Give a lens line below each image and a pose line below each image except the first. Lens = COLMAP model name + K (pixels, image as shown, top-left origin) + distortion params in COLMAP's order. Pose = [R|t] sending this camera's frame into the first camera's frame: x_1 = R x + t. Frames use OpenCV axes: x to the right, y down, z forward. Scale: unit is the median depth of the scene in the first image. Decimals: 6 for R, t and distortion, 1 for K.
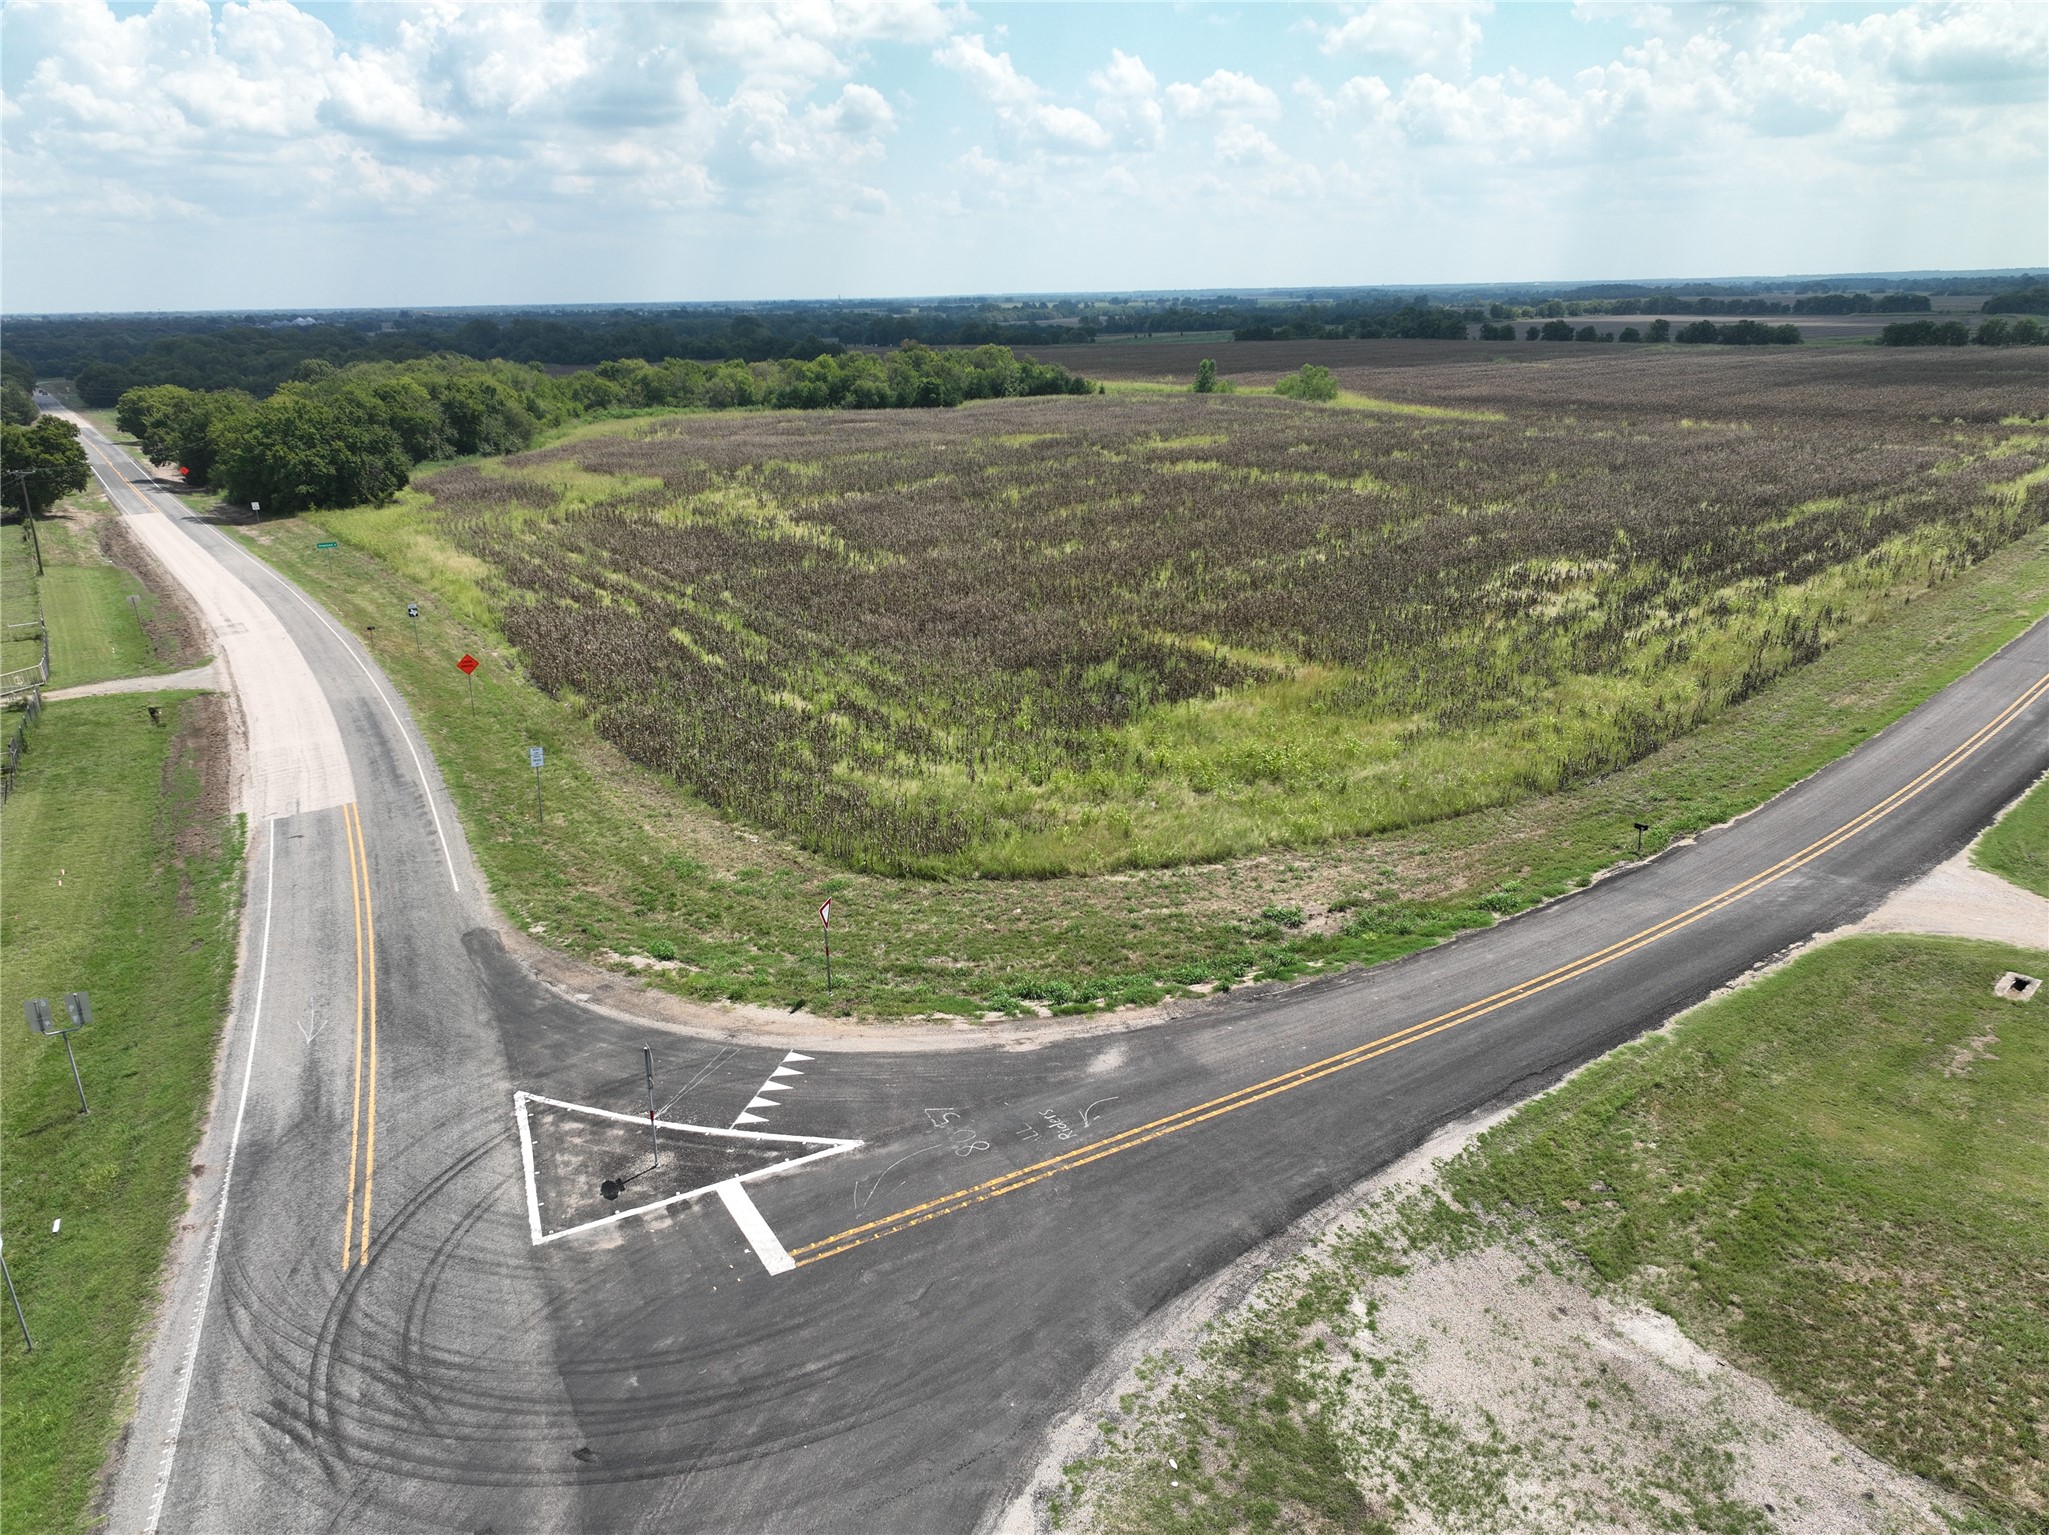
lens RADIAL K [[1434.7, 0, 1033.4], [0, 1434.7, 768.3], [0, 0, 1]] dist [0.003804, 0.009919]
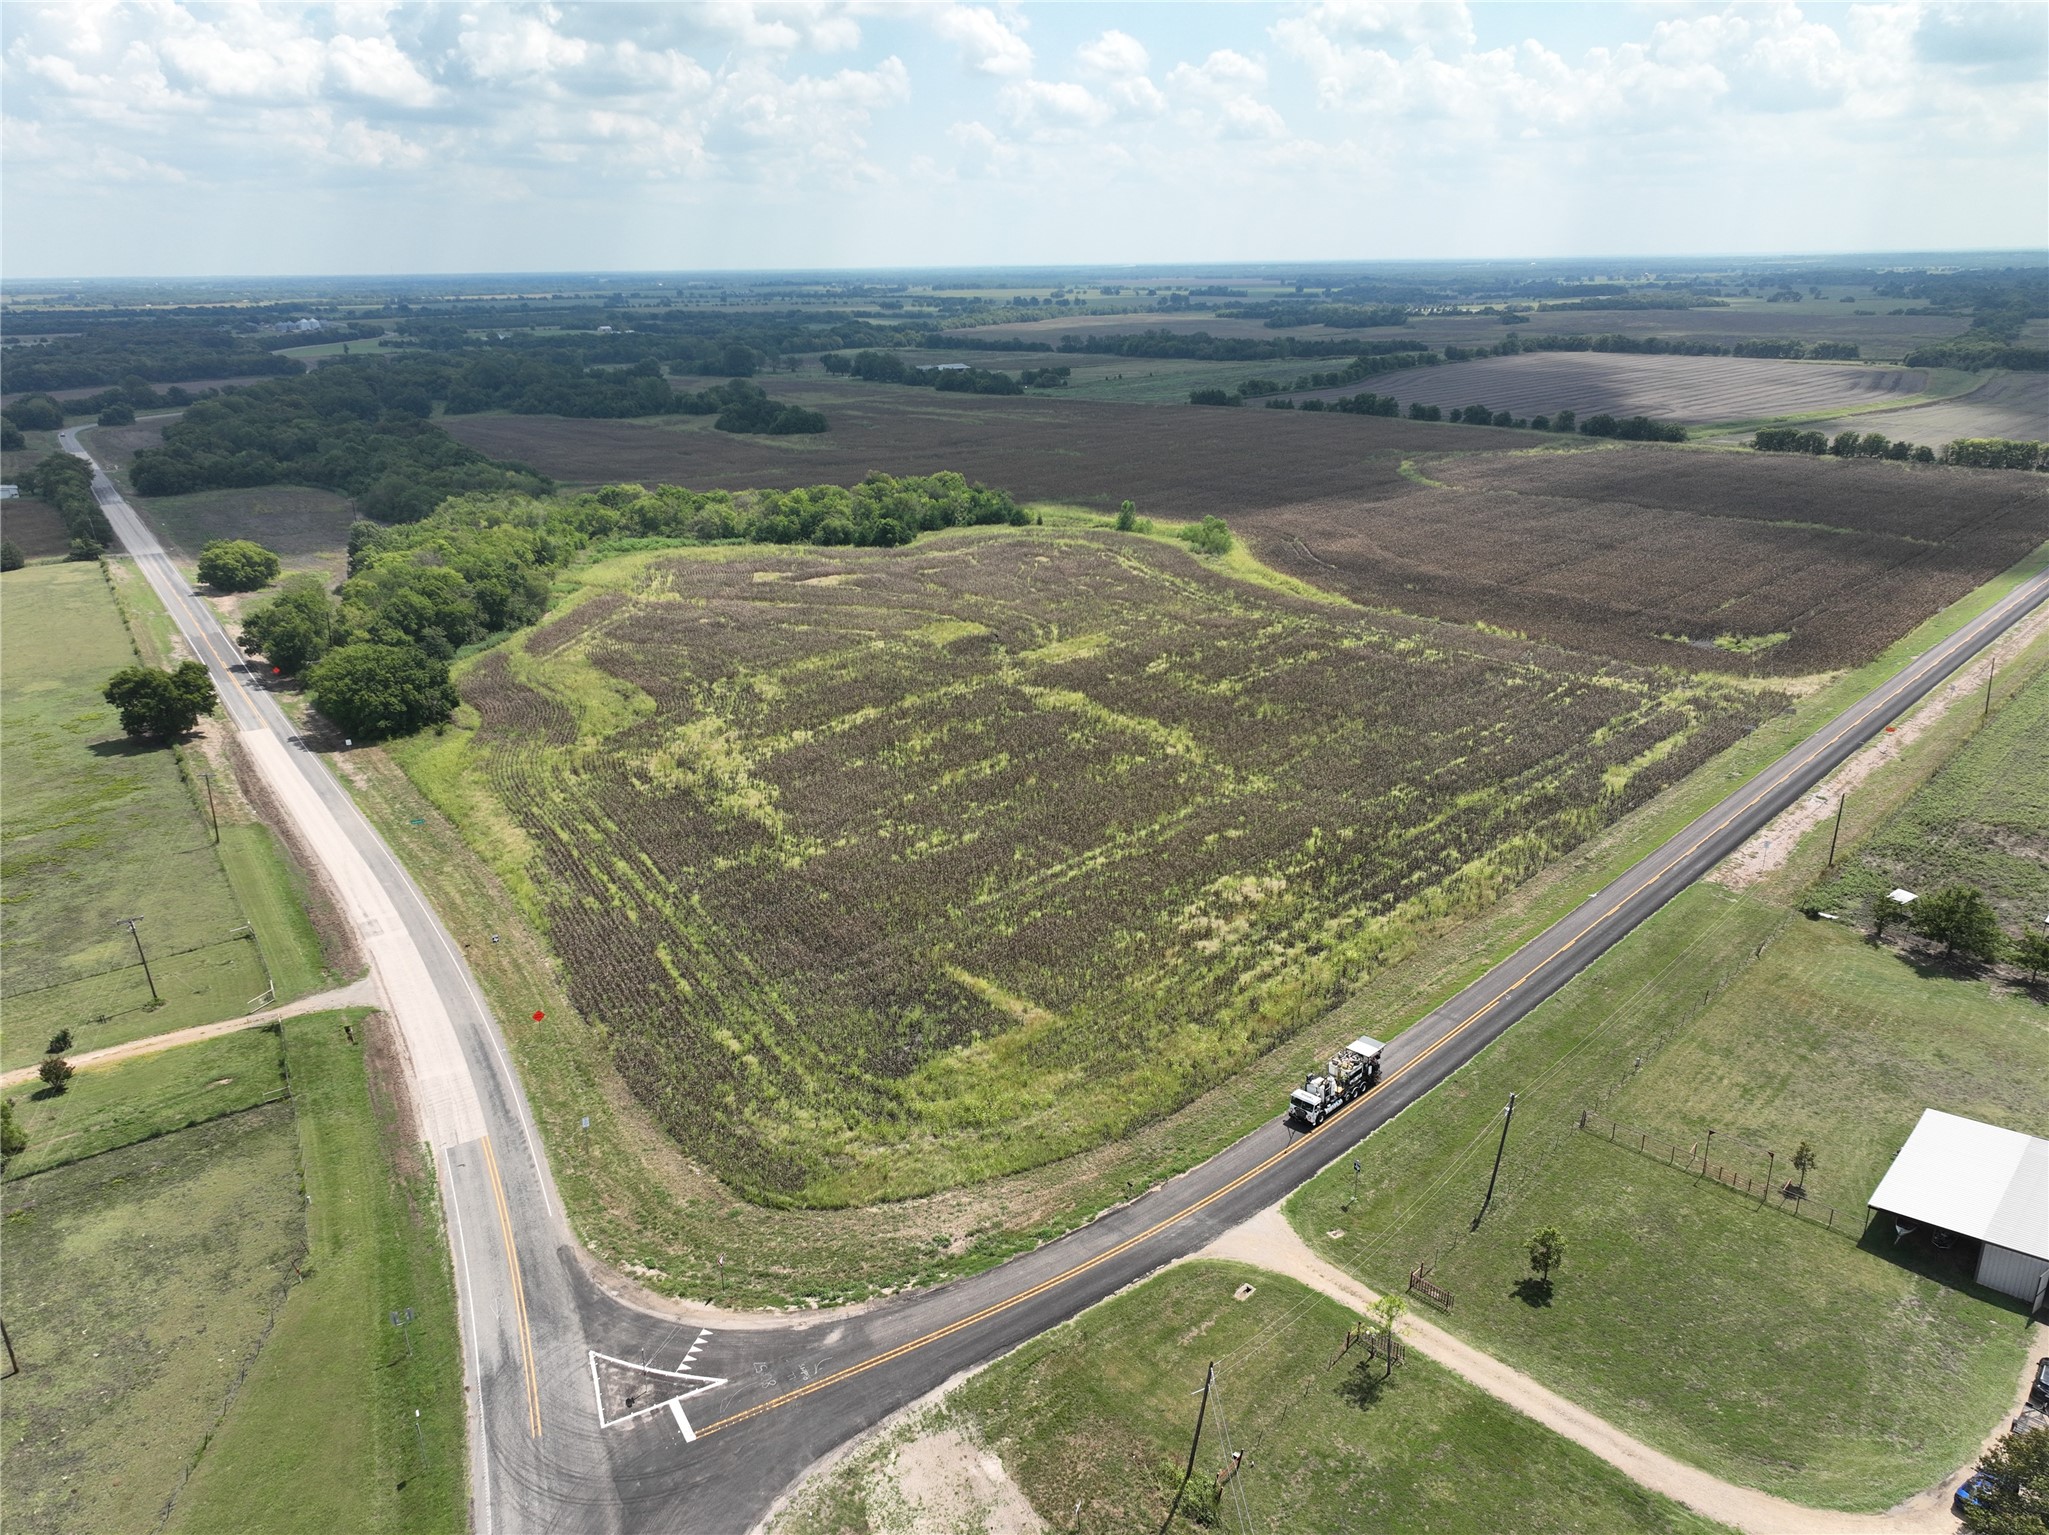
lens RADIAL K [[1434.7, 0, 1015.7], [0, 1434.7, 767.4], [0, 0, 1]] dist [0.003804, 0.009919]
pose [[0.999941, -0.001375, -0.010802, 0.249048], [0.001536, 0.999887, 0.014944, -0.509822], [0.010781, -0.014959, 0.999830, -0.902164]]
